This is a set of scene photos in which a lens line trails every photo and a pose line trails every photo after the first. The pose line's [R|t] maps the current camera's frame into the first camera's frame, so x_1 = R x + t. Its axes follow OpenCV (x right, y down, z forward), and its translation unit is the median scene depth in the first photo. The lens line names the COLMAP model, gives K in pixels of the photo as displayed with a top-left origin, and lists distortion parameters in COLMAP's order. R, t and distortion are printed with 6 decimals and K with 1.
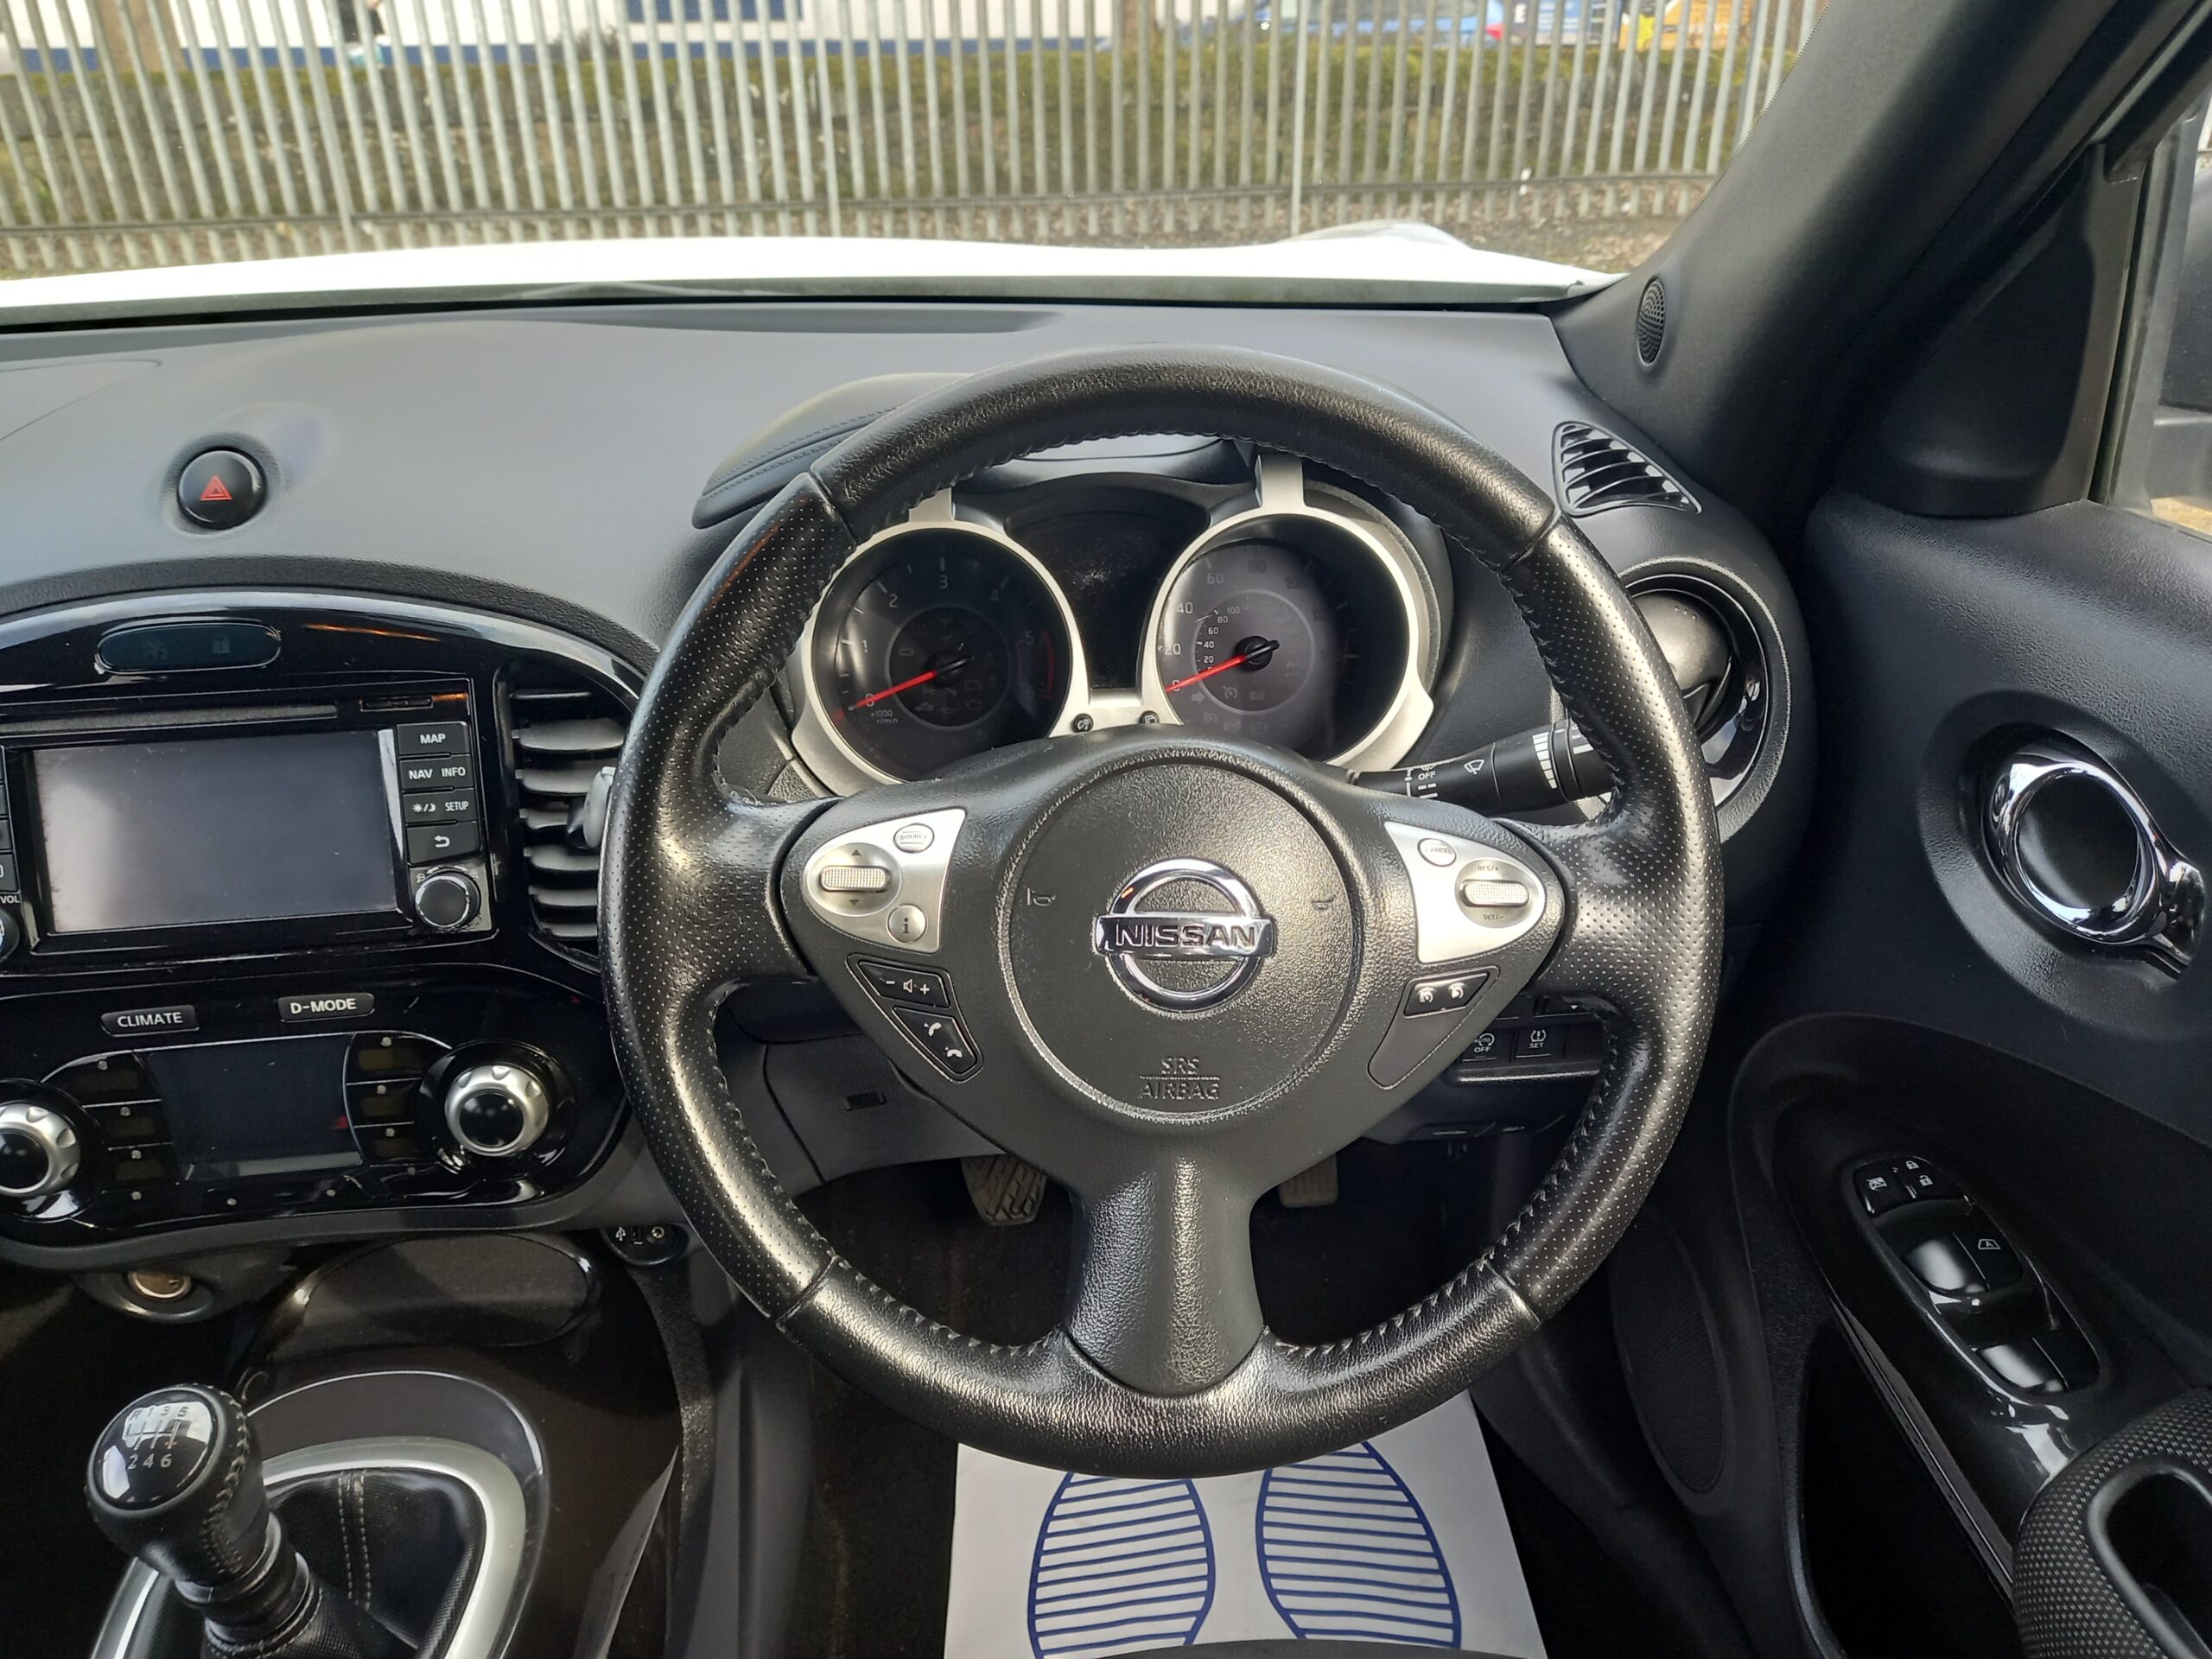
lens RADIAL K [[1630.2, 0, 1114.5], [0, 1630.2, 826.3], [0, 0, 1]] dist [0.055796, -0.050838]
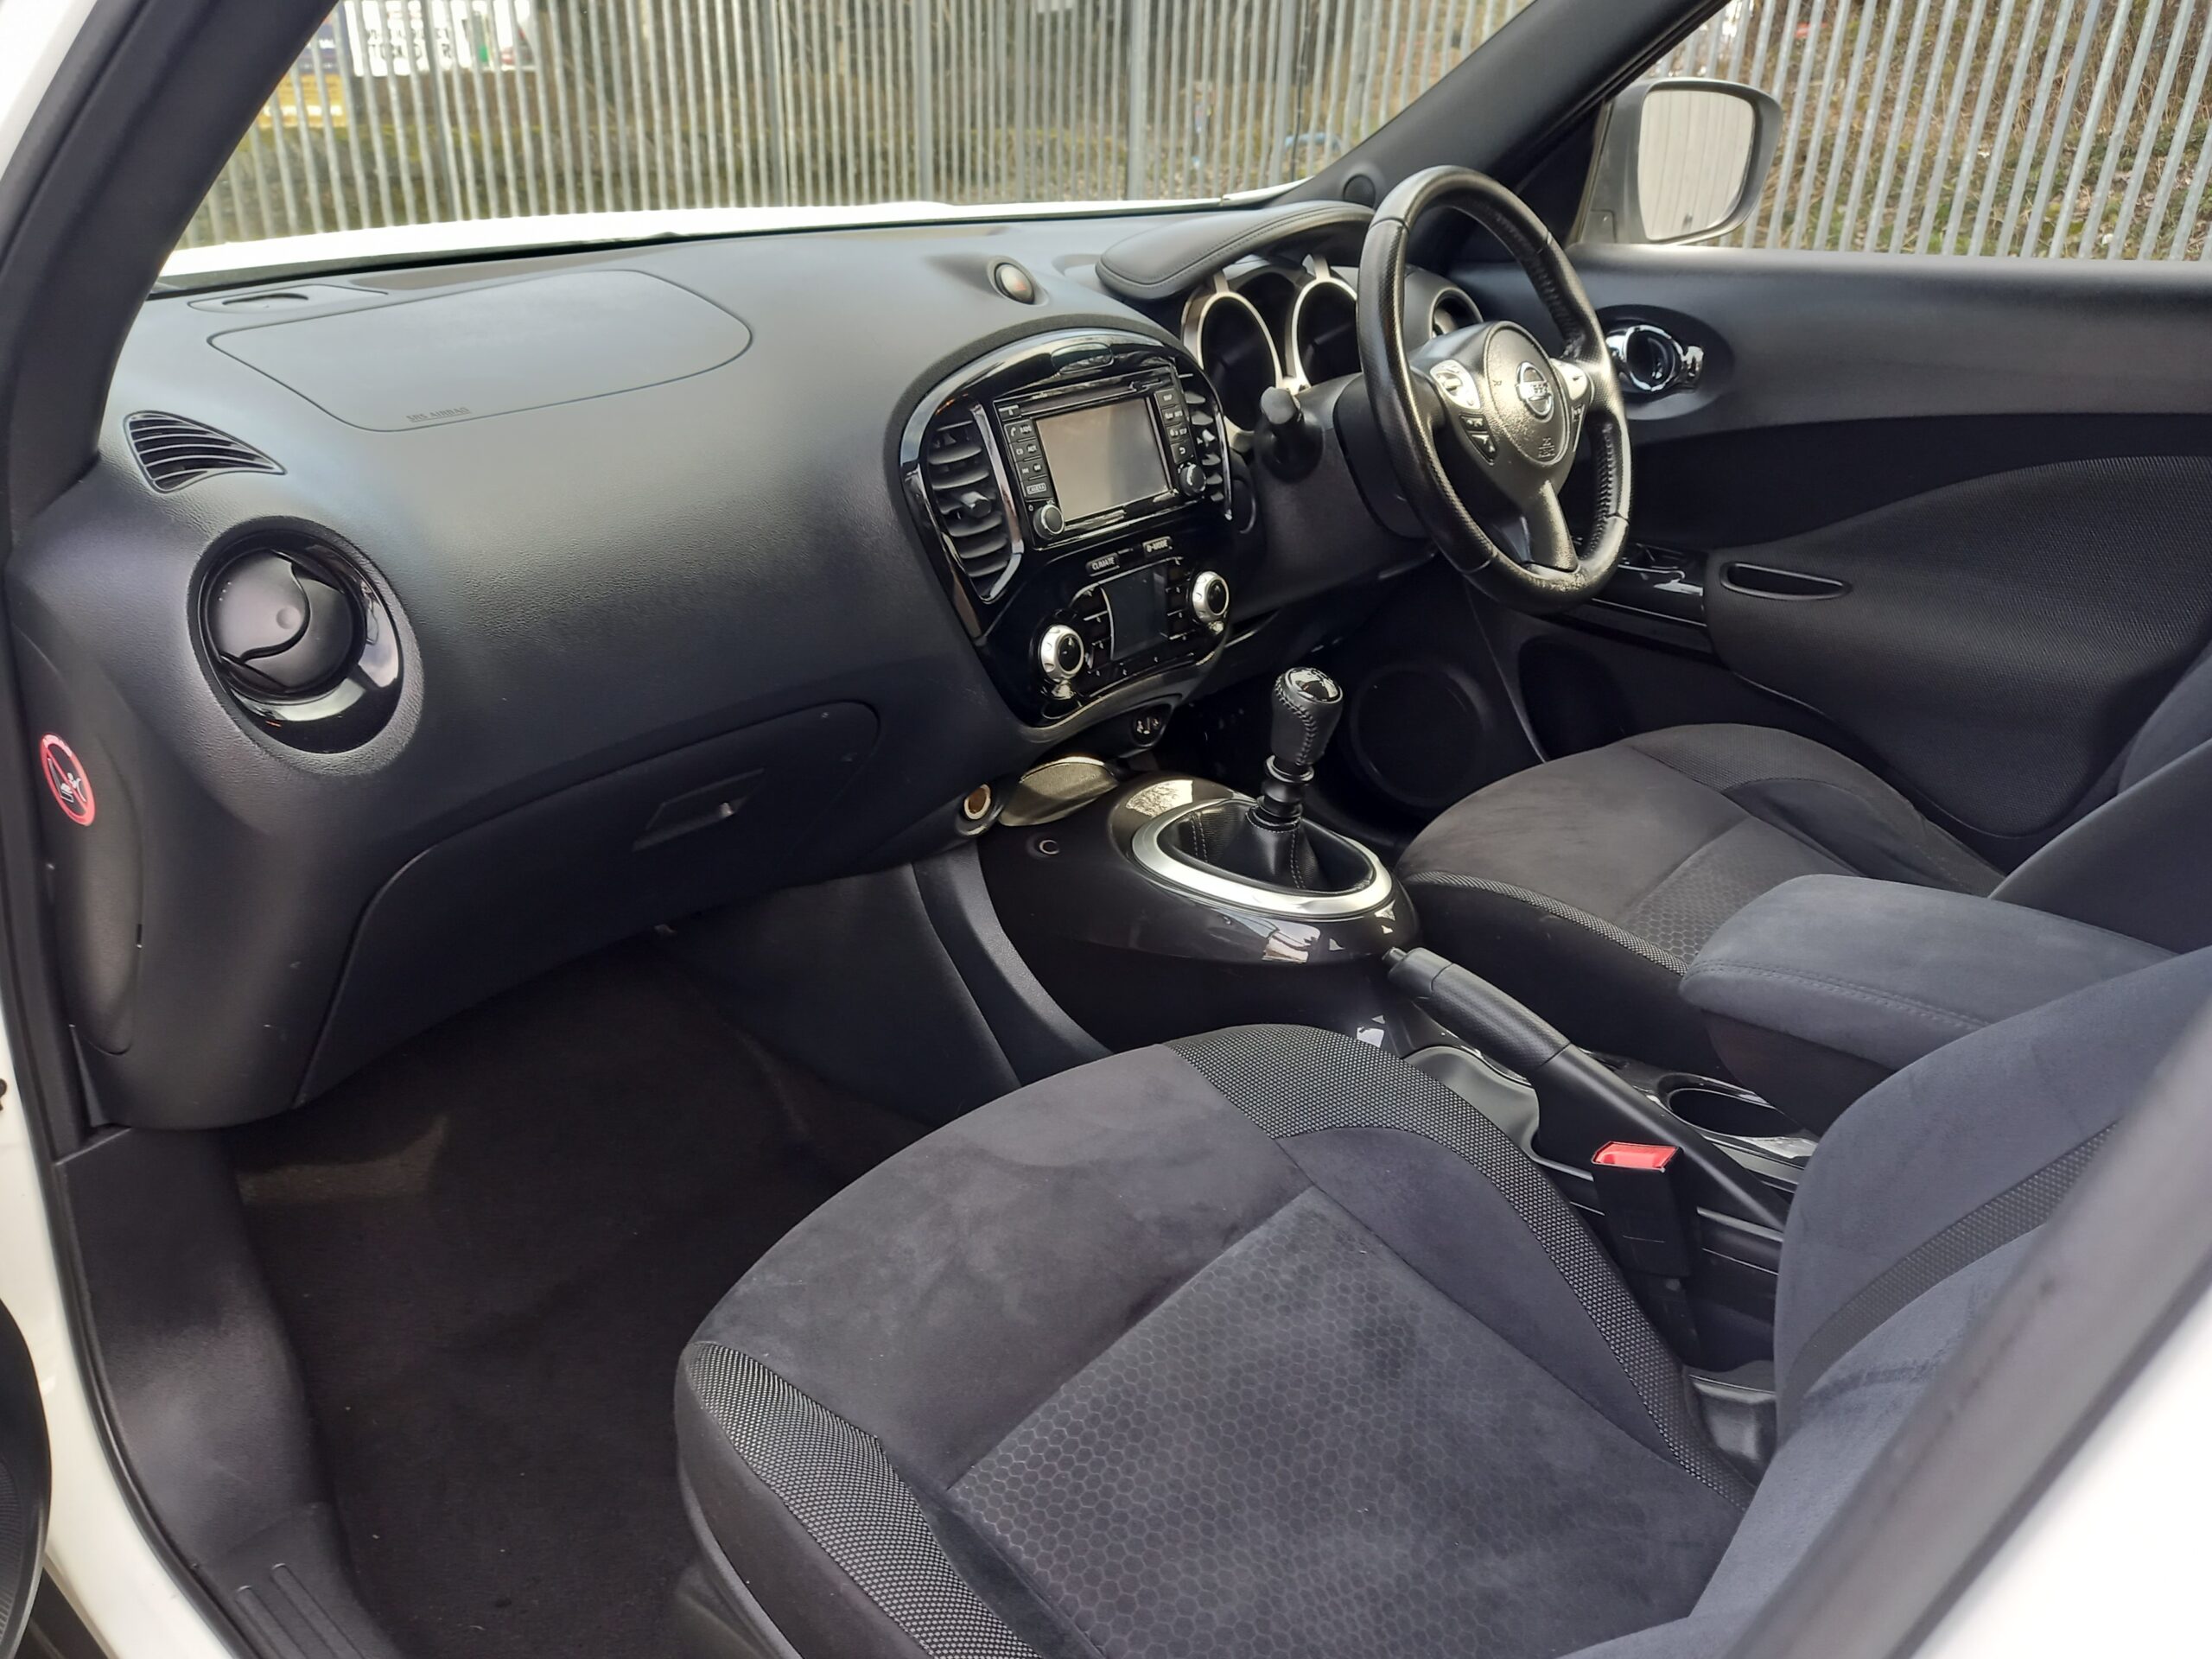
lens RADIAL K [[1630.2, 0, 1095.1], [0, 1630.2, 840.6], [0, 0, 1]] dist [0.055796, -0.050838]
pose [[0.714061, -0.274678, 0.643948, -1.793784], [0.297919, 0.951597, 0.075551, 0.262547], [-0.633531, 0.137896, 0.761330, -0.335338]]
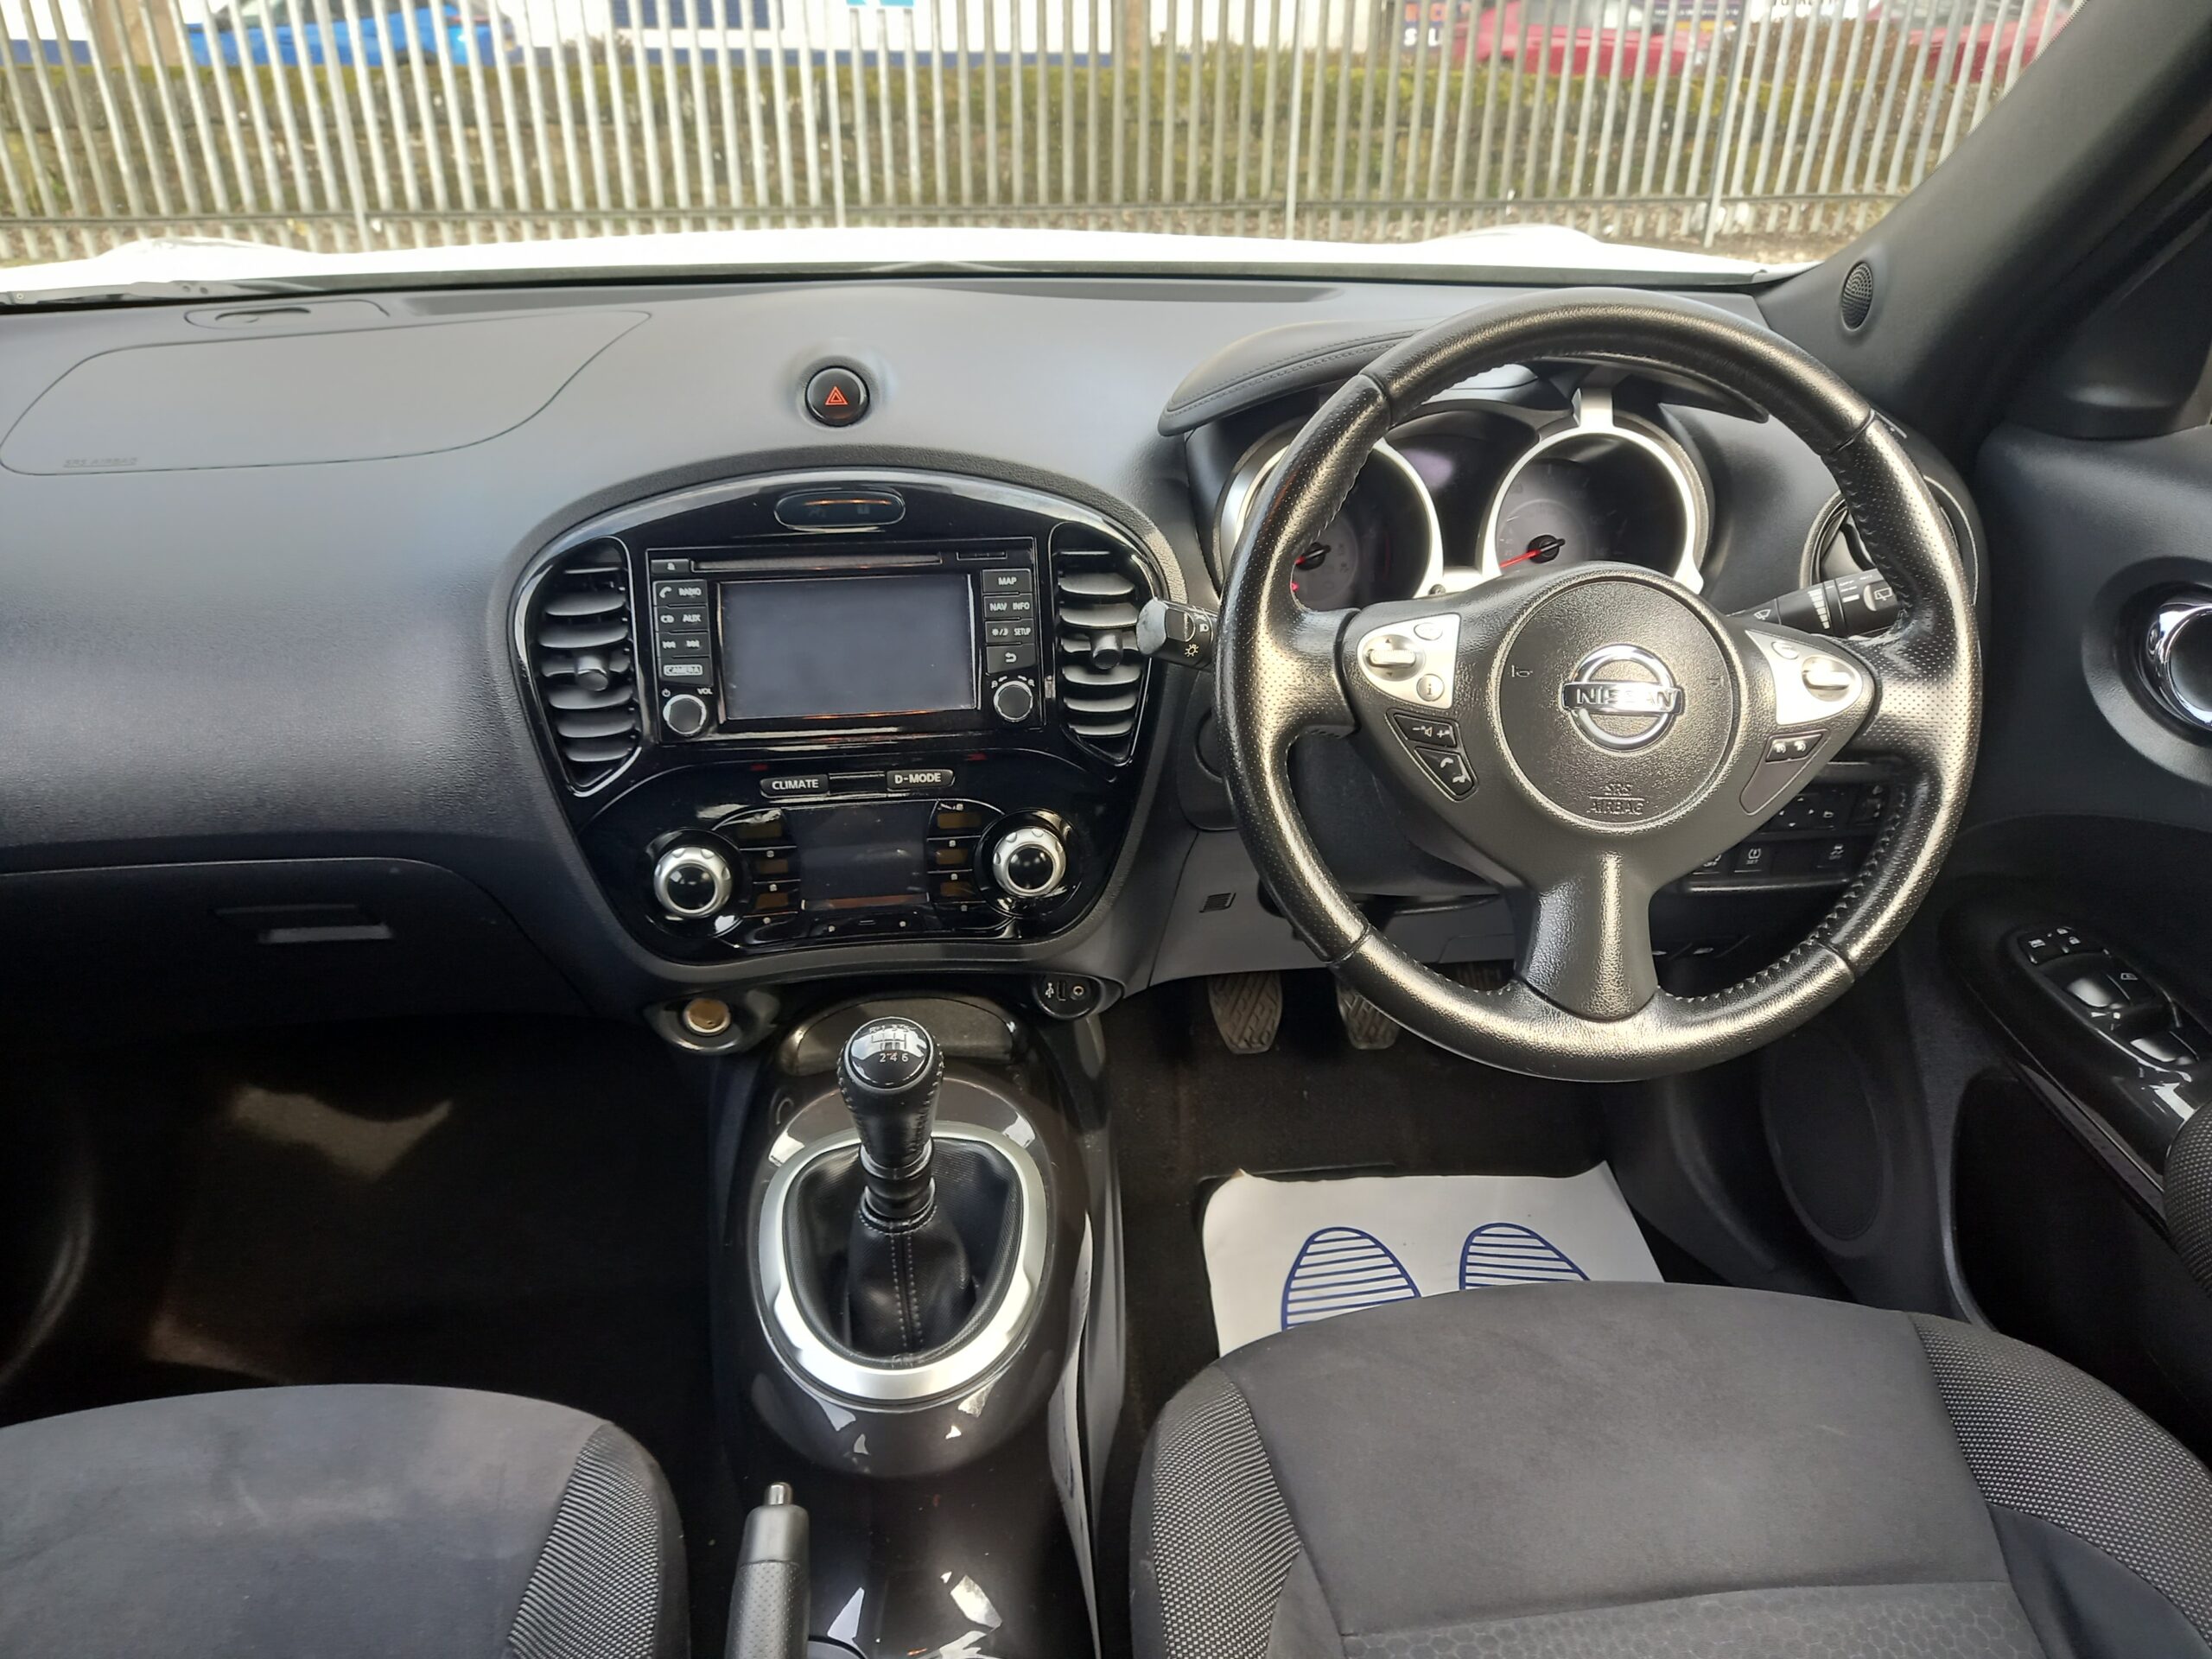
lens RADIAL K [[1630.2, 0, 1101.7], [0, 1630.2, 834.0], [0, 0, 1]] dist [0.055796, -0.050838]
pose [[0.999694, 0.012310, 0.021479, -0.347762], [-0.012238, 0.999919, -0.003500, 0.153689], [-0.021520, 0.003236, 0.999763, -0.340384]]
